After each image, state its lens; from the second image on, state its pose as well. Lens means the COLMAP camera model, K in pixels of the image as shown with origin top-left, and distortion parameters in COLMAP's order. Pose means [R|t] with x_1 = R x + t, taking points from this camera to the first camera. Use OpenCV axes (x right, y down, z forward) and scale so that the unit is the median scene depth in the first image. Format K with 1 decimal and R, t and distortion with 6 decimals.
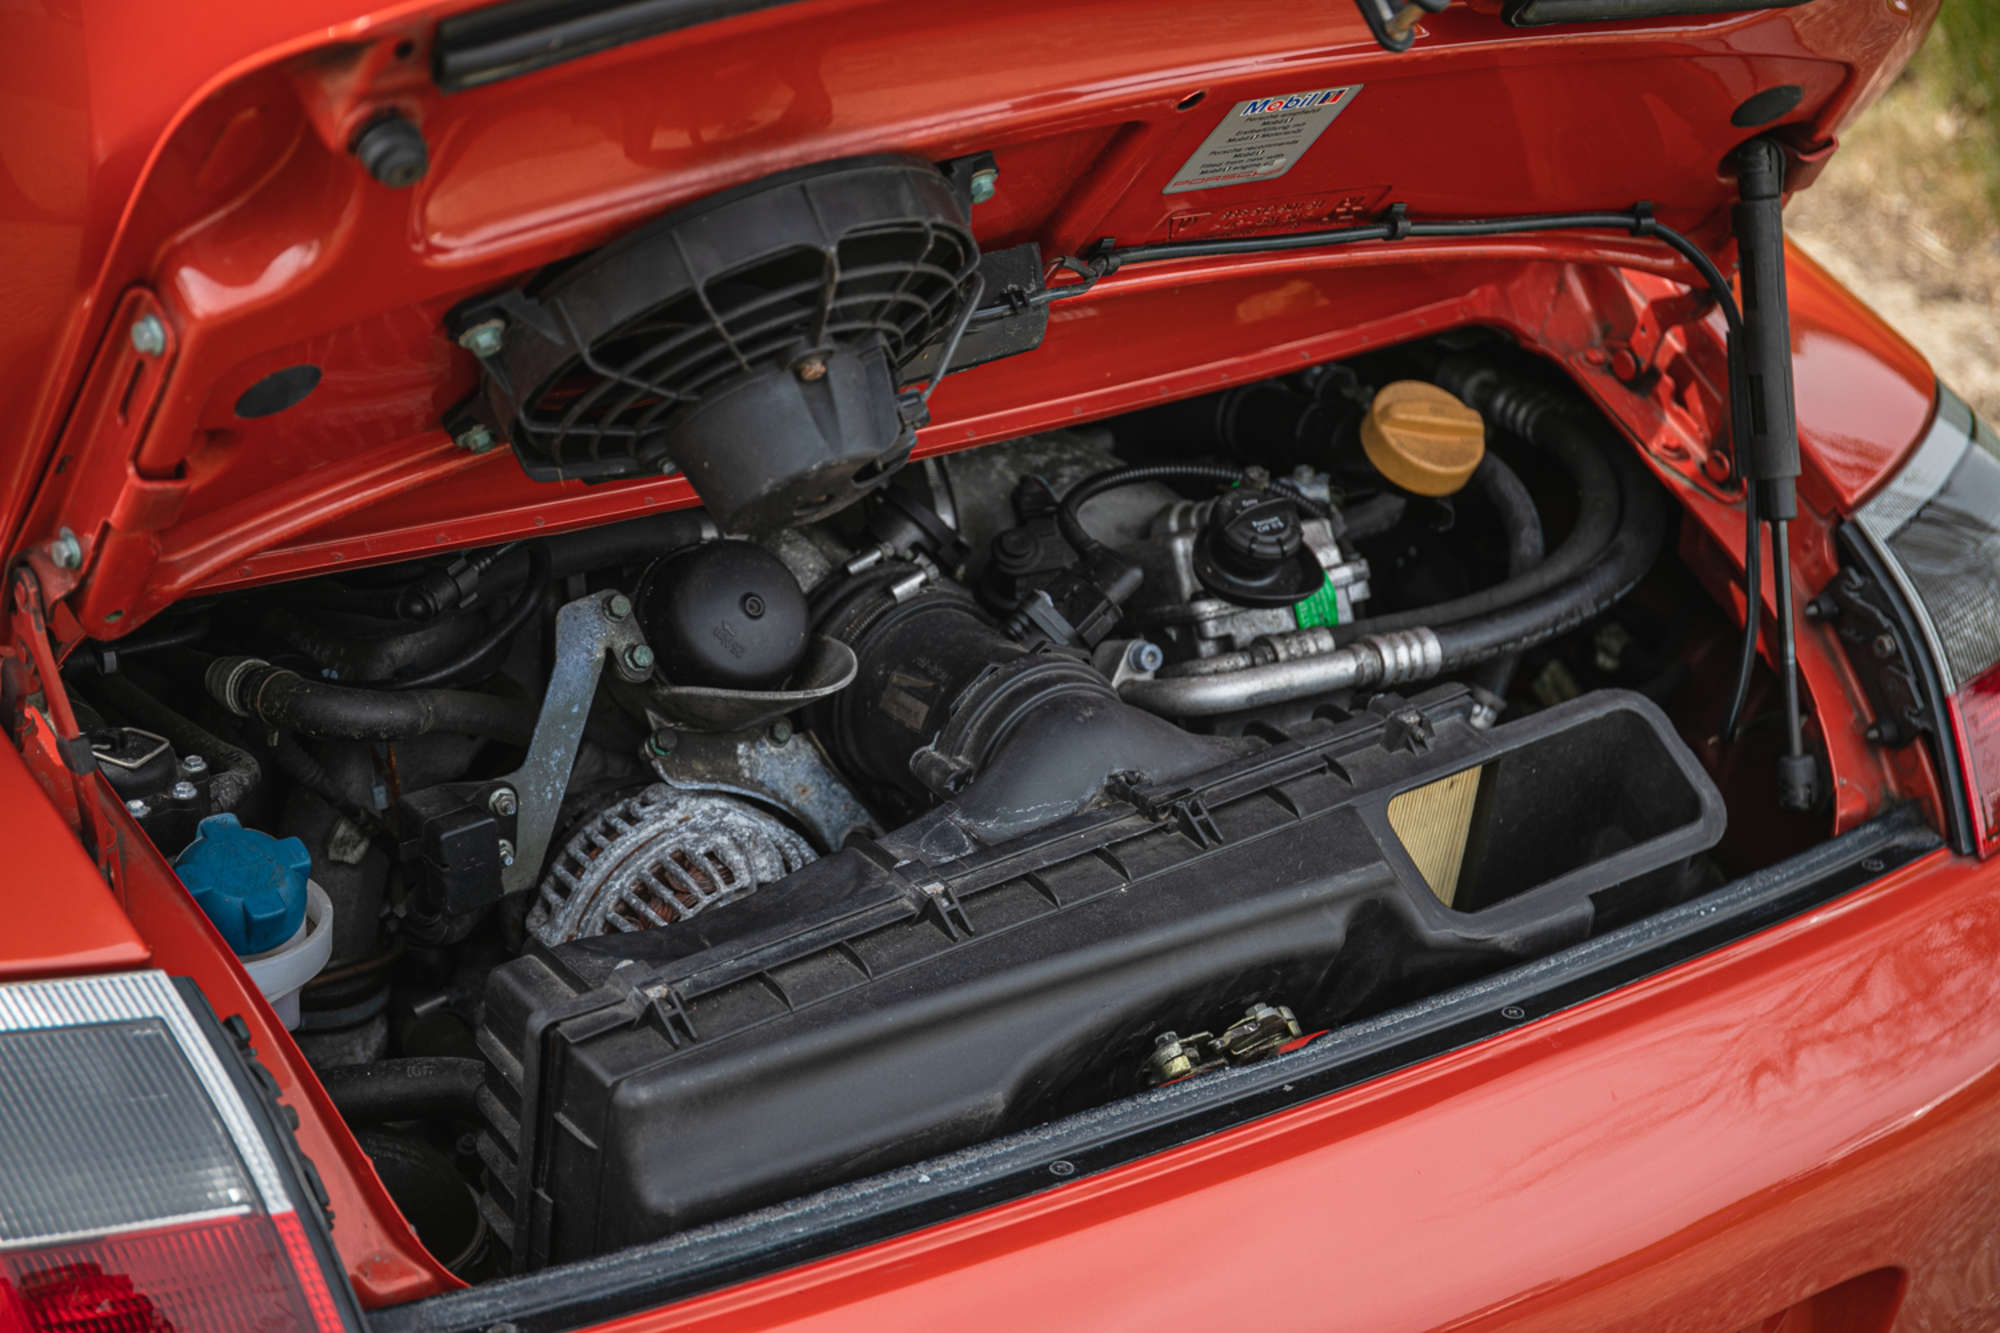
lens RADIAL K [[3736.9, 0, 1018.8], [0, 3736.9, 652.4], [0, 0, 1]] dist [0.145826, 0.000000]
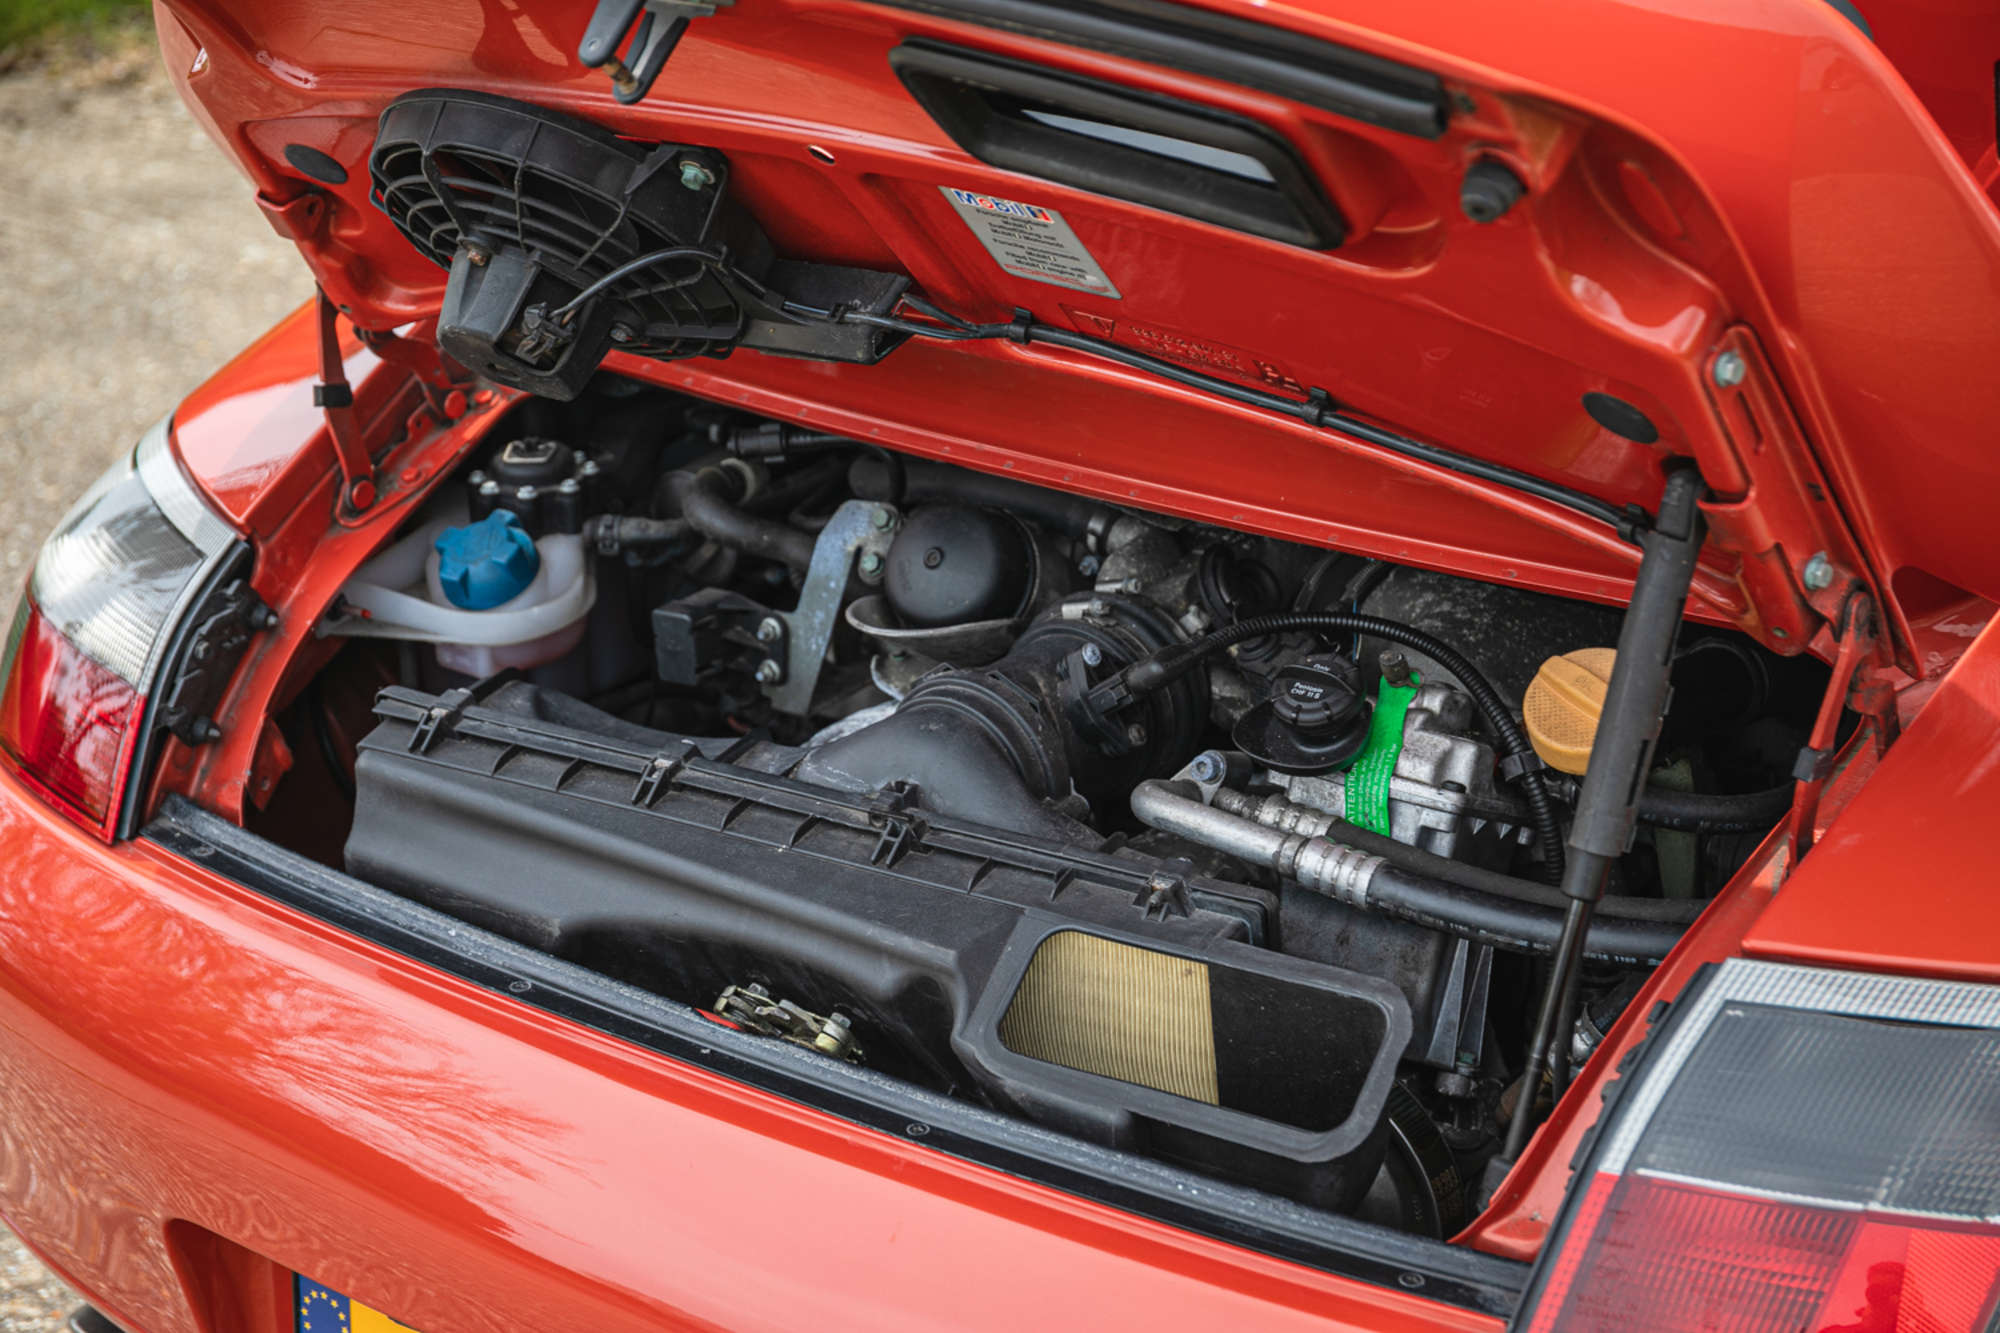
lens RADIAL K [[3736.9, 0, 987.4], [0, 3736.9, 663.2], [0, 0, 1]] dist [0.145826, 0.000000]
pose [[0.317326, 0.330137, -0.888996, 0.974884], [-0.358590, 0.909615, 0.209795, -0.232077], [0.877905, 0.252212, 0.407028, 0.564146]]
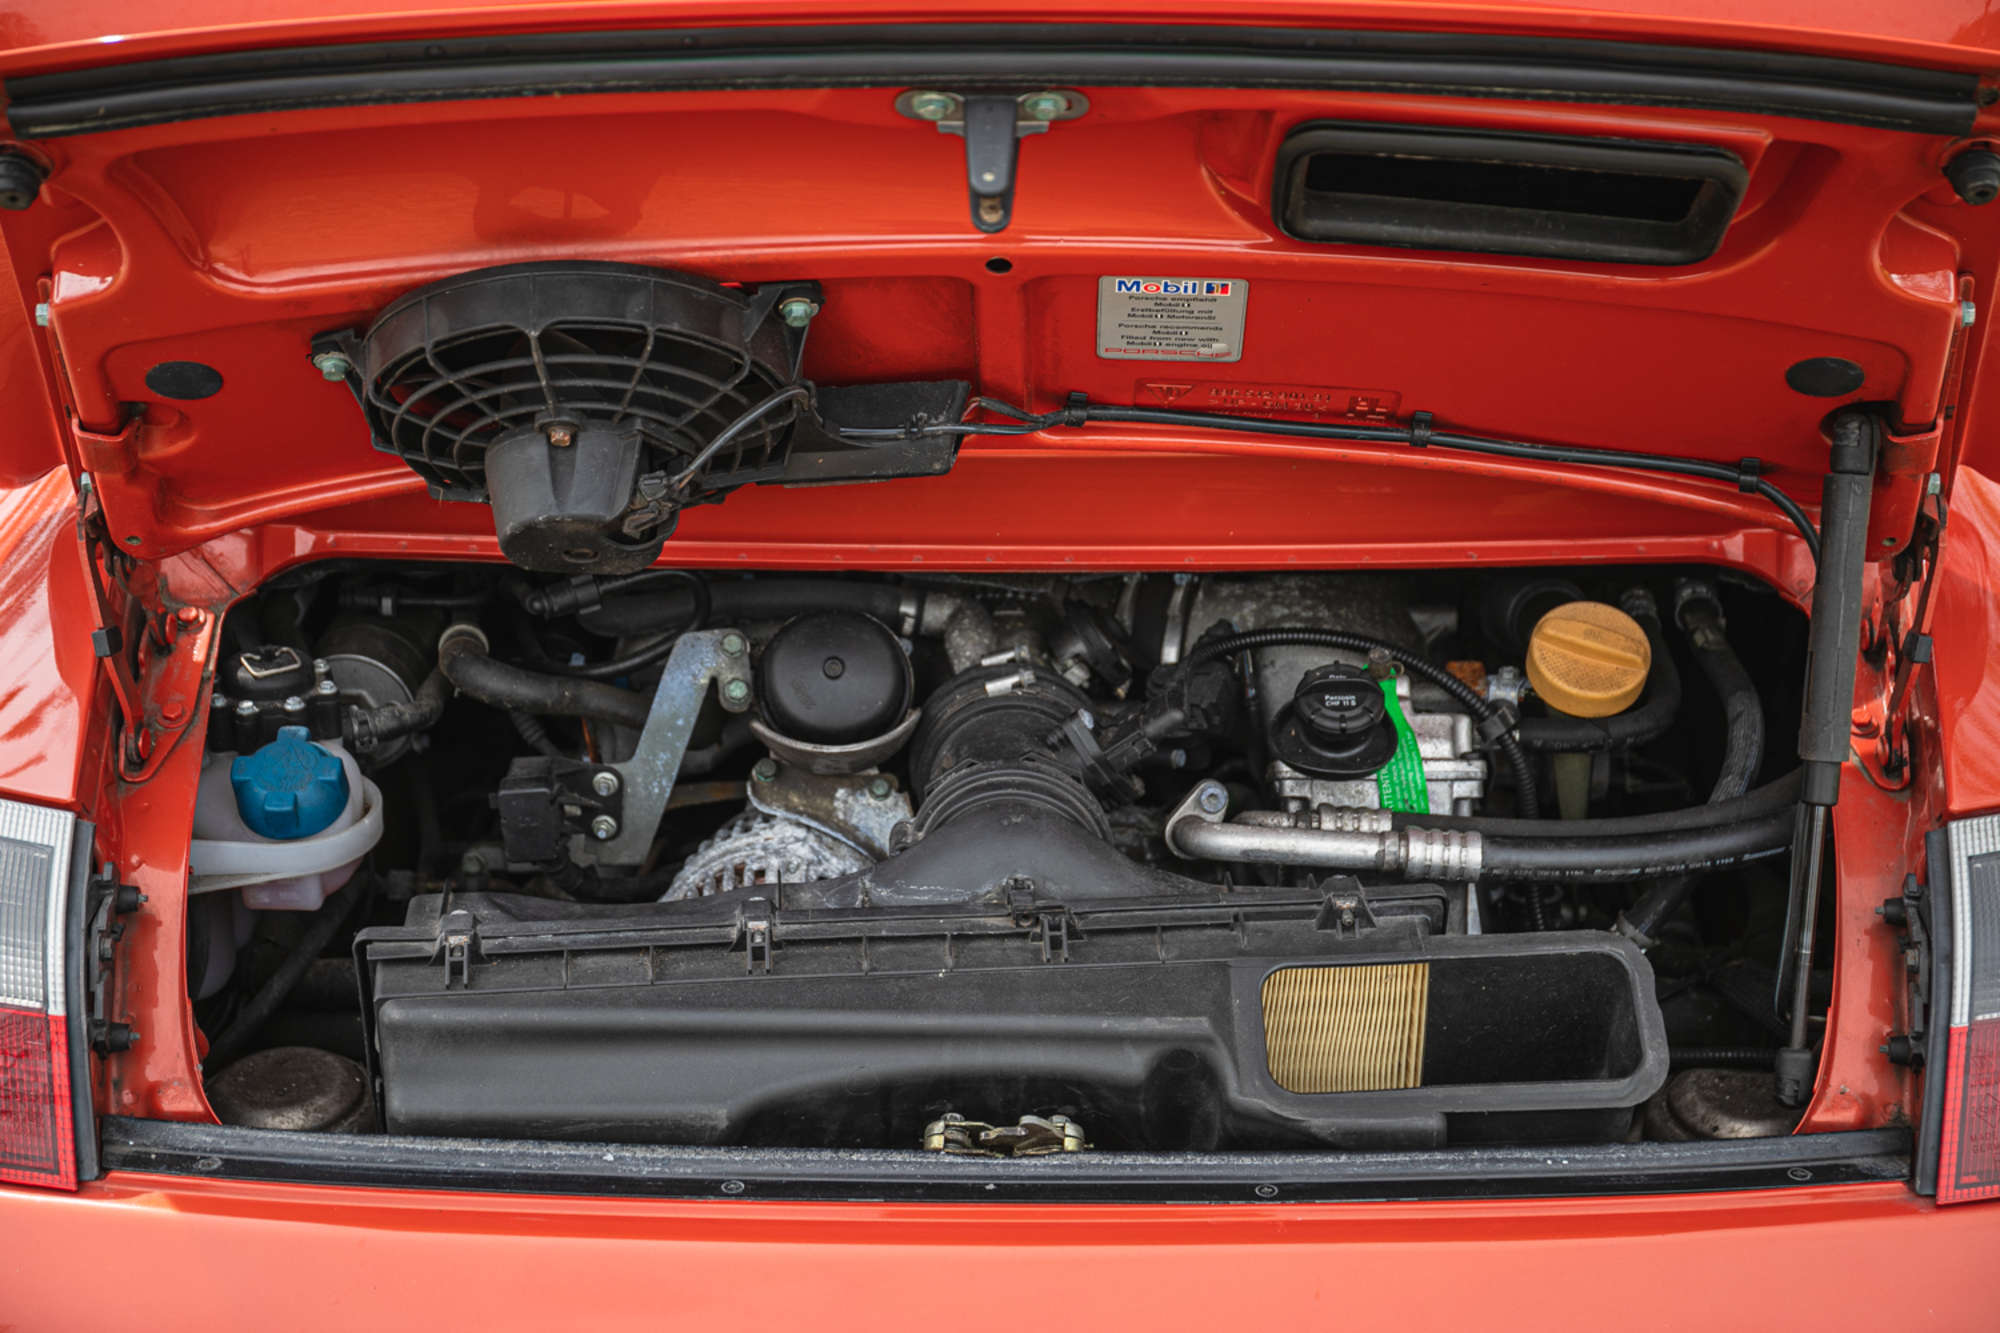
lens RADIAL K [[3372.2, 0, 1011.0], [0, 3372.2, 665.8], [0, 0, 1]] dist [0.048748, 0.000000]
pose [[0.812538, 0.195082, -0.549296, 0.546145], [-0.213058, 0.976527, 0.031649, -0.057985], [0.542576, 0.091316, 0.835029, 0.171109]]
